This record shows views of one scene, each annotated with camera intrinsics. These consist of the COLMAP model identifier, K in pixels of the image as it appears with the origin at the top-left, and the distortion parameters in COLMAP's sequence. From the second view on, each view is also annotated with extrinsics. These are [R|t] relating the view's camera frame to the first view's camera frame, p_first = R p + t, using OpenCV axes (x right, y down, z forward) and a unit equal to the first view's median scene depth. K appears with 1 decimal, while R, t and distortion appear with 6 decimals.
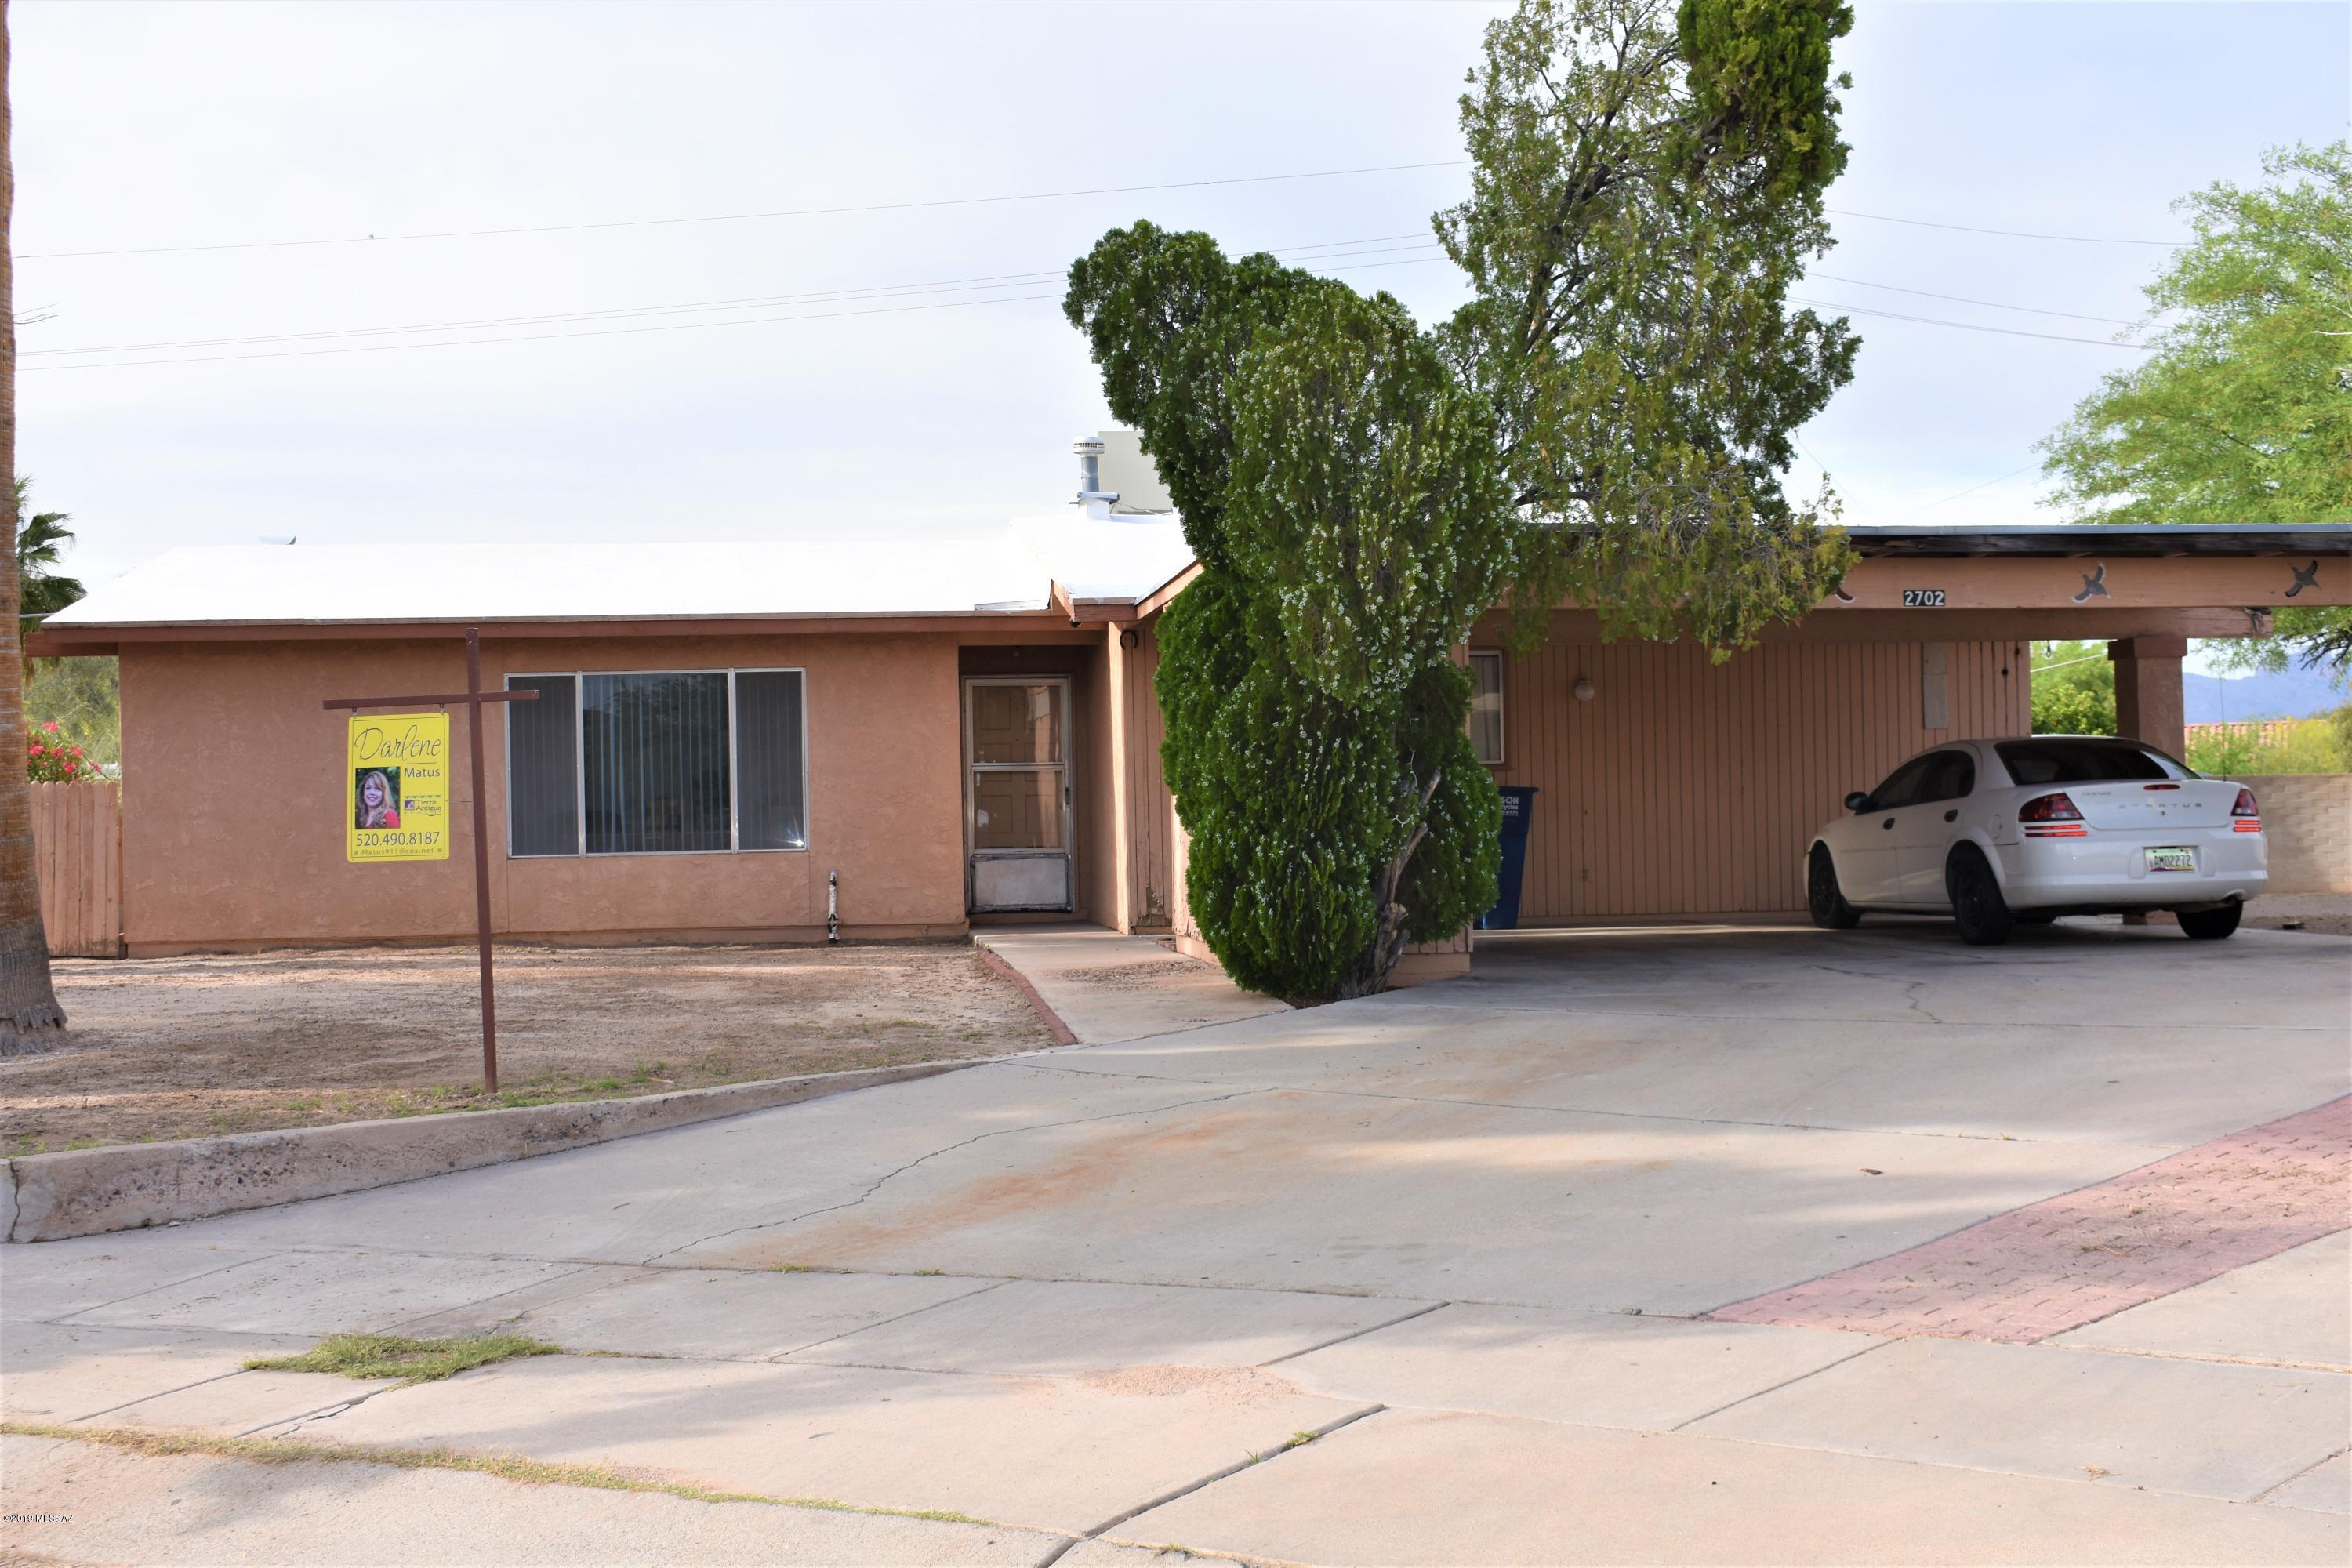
lens RADIAL K [[2817.2, 0, 1168.8], [0, 2817.2, 769.4], [0, 0, 1]] dist [-0.034175, 0.000000]
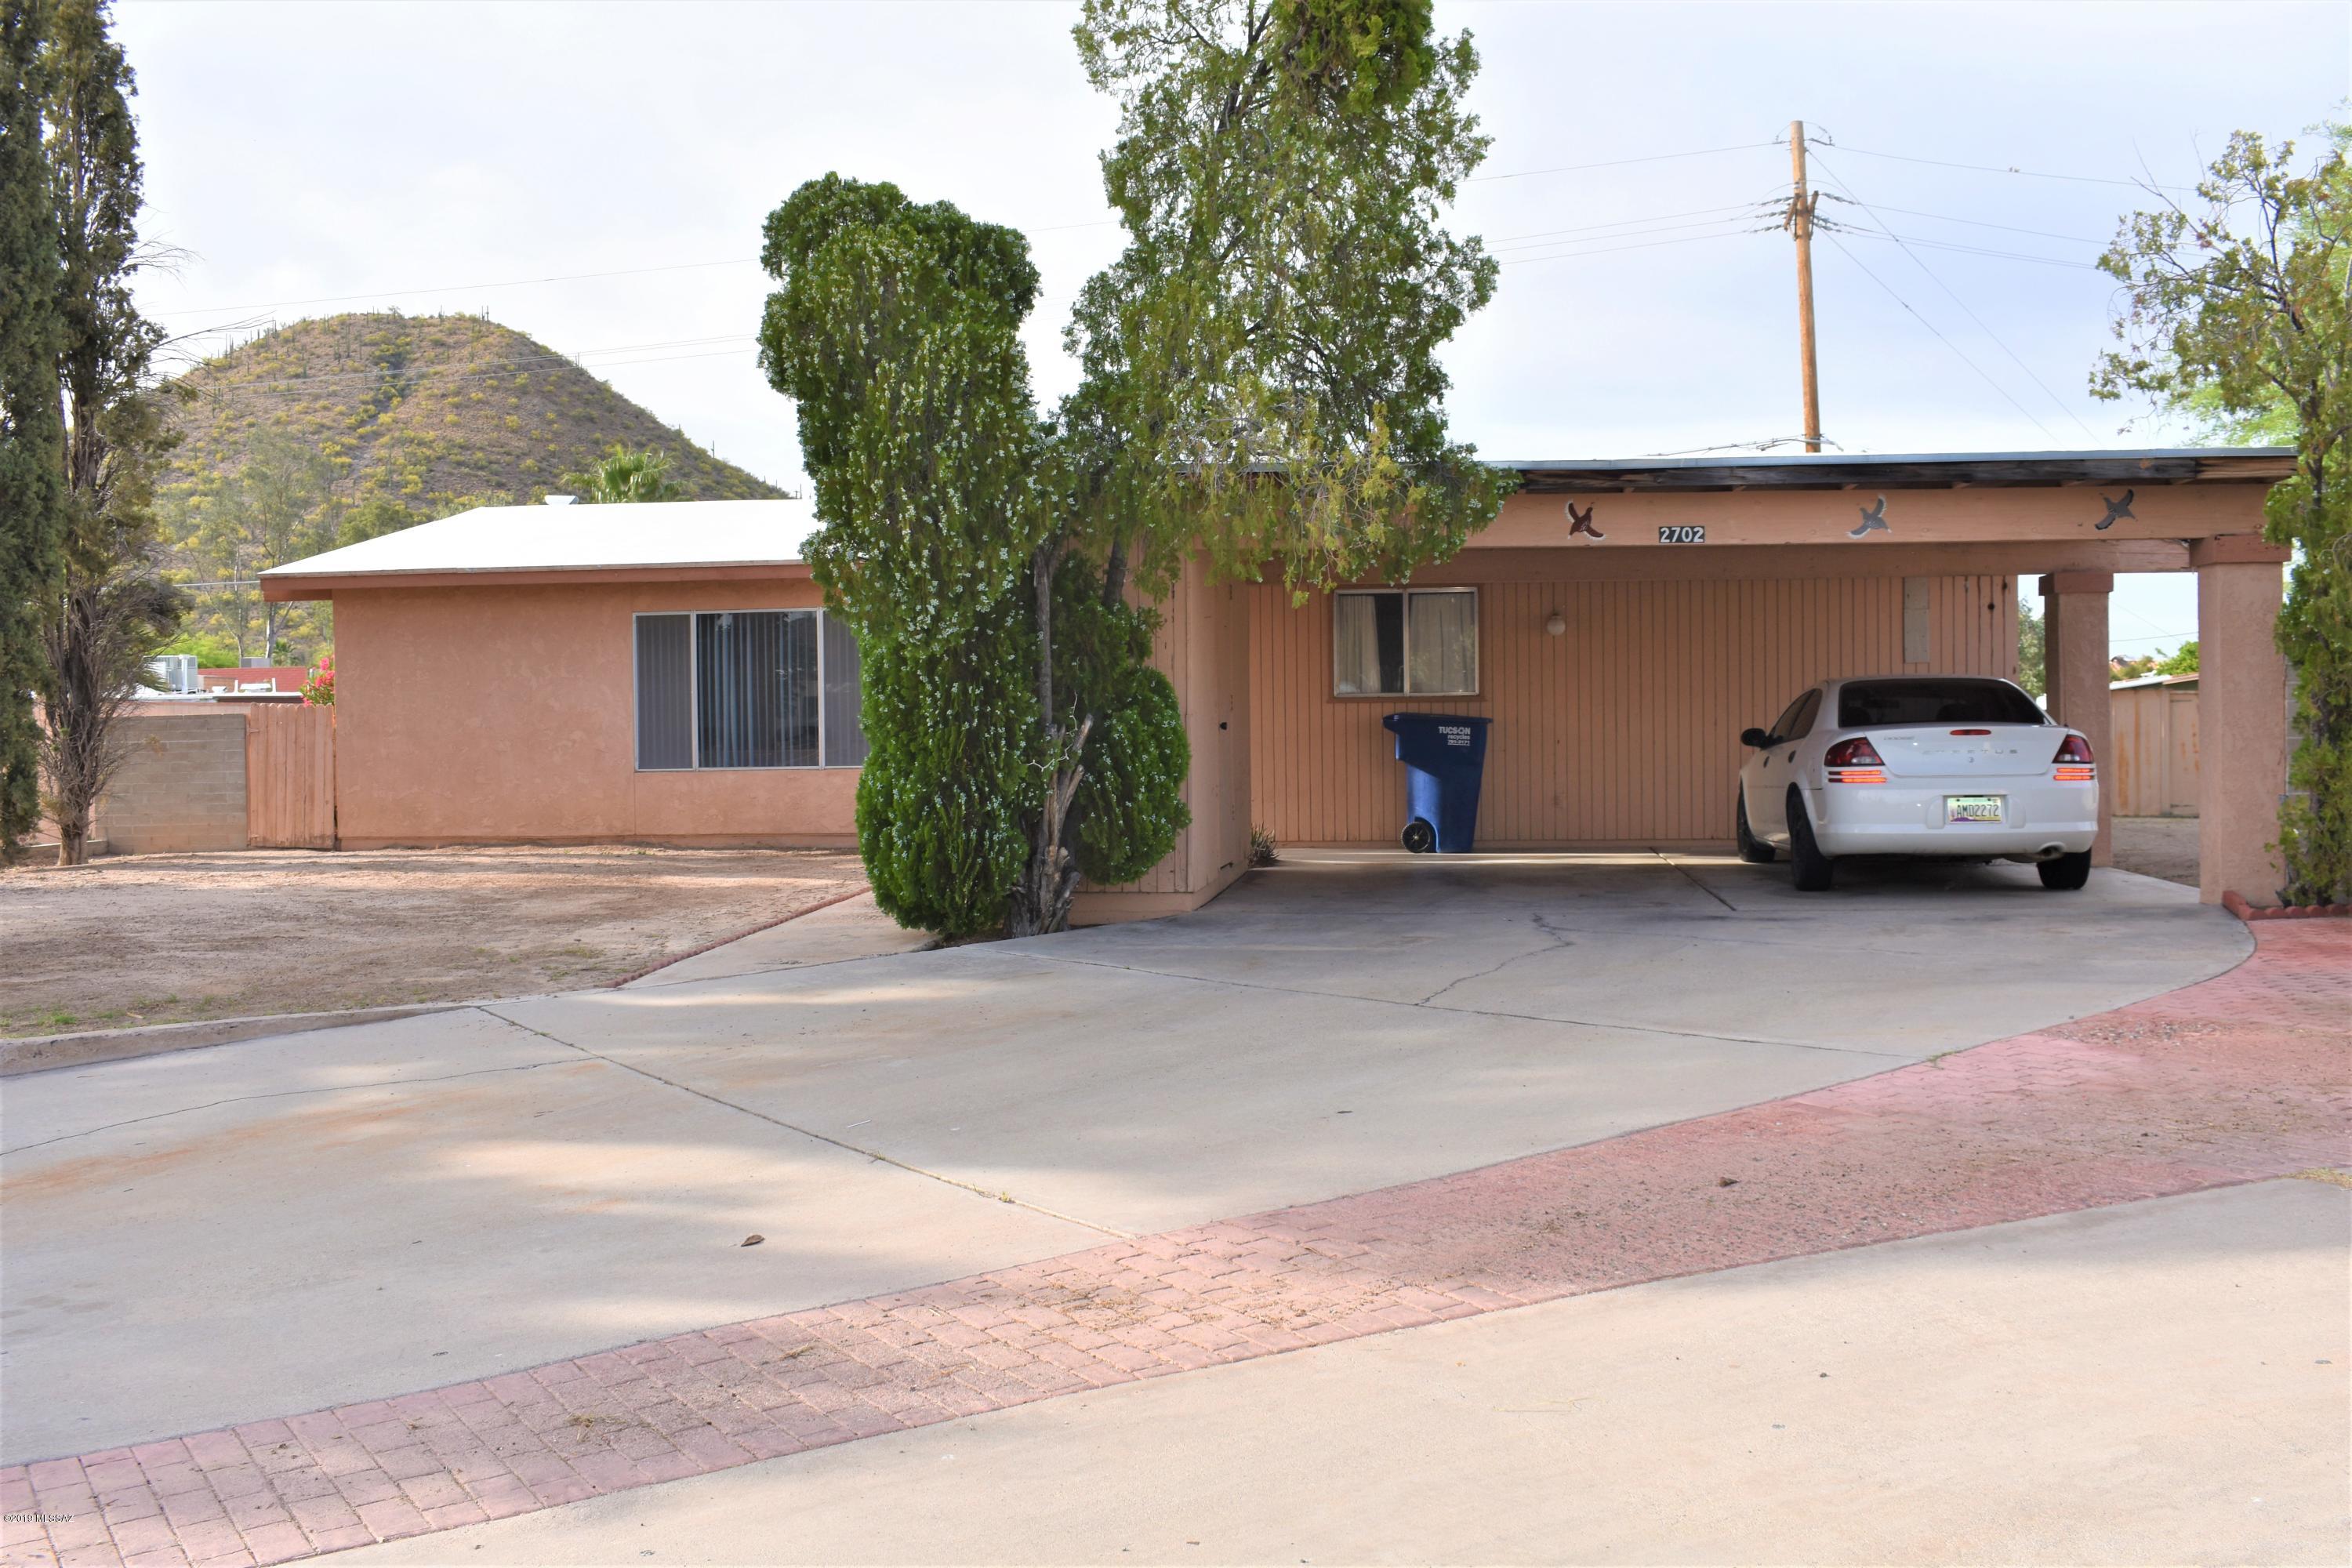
lens RADIAL K [[2233.8, 0, 1174.7], [0, 2233.8, 780.9], [0, 0, 1]] dist [-0.064269, 0.000000]
pose [[0.970844, 0.014290, -0.239284, 0.269356], [-0.003060, 0.998879, 0.047239, -0.011644], [0.239691, -0.045129, 0.969800, 0.207233]]
